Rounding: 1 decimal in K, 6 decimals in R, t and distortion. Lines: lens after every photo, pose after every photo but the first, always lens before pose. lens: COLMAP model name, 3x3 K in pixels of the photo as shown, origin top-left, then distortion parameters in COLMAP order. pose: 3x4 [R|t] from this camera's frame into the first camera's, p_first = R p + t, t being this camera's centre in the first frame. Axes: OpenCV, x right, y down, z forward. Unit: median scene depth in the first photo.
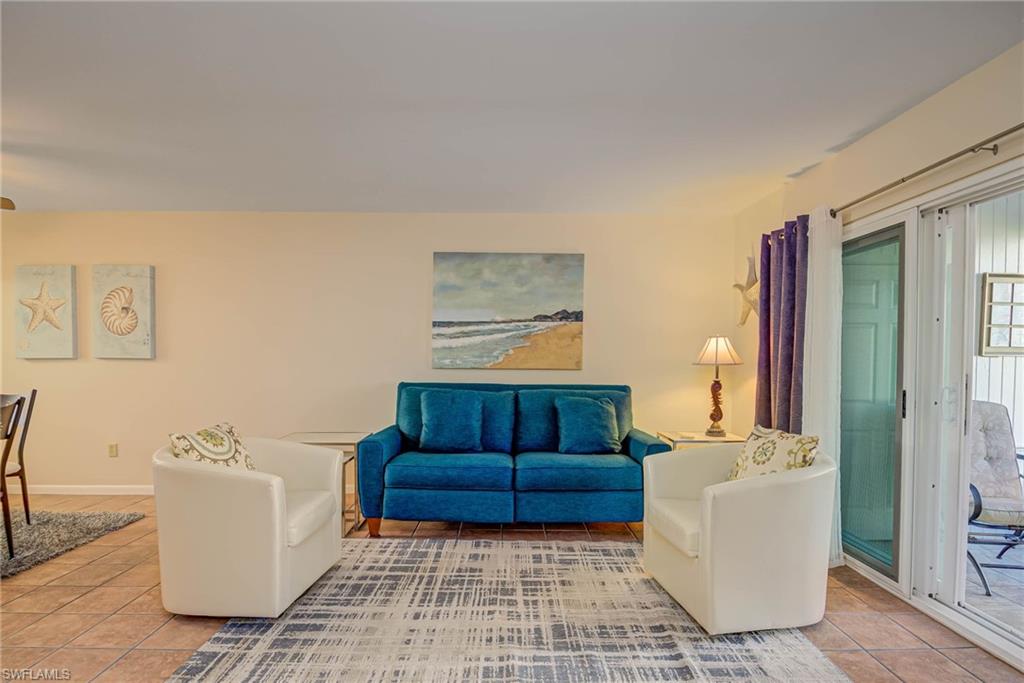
lens RADIAL K [[519.1, 0, 516.2], [0, 519.1, 383.7], [0, 0, 1]] dist [-0.011228, -0.002863]
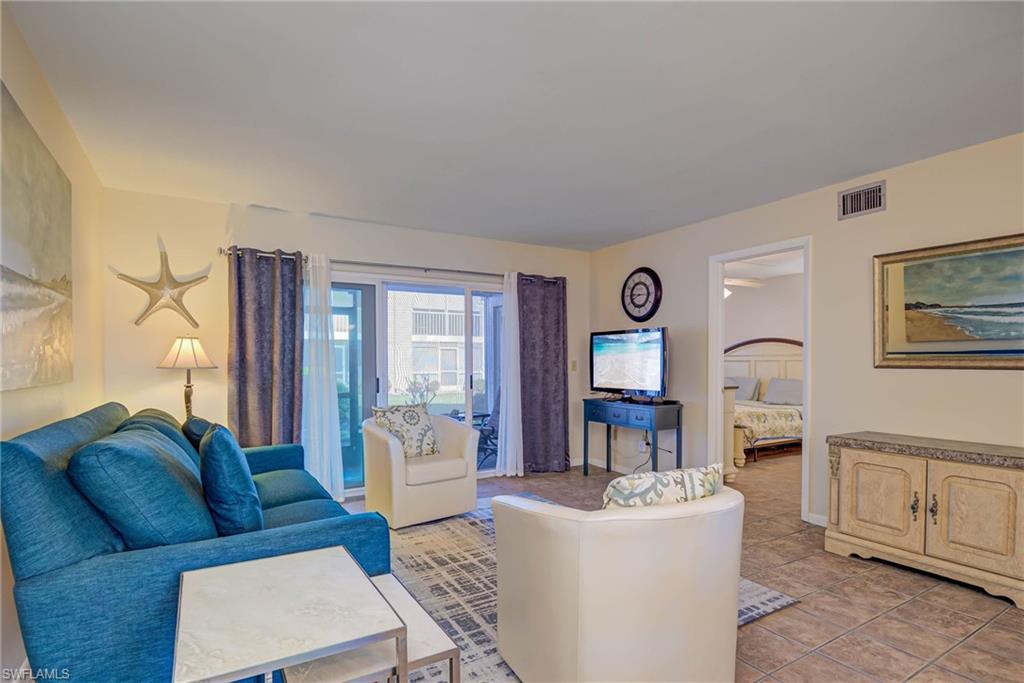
lens RADIAL K [[519.1, 0, 524.1], [0, 519.1, 371.5], [0, 0, 1]] dist [-0.011228, -0.002863]
pose [[-0.514706, -0.034419, 0.856676, -0.648538], [0.035143, 0.997507, 0.061192, -0.060840], [-0.856646, 0.061602, -0.512213, 0.889573]]
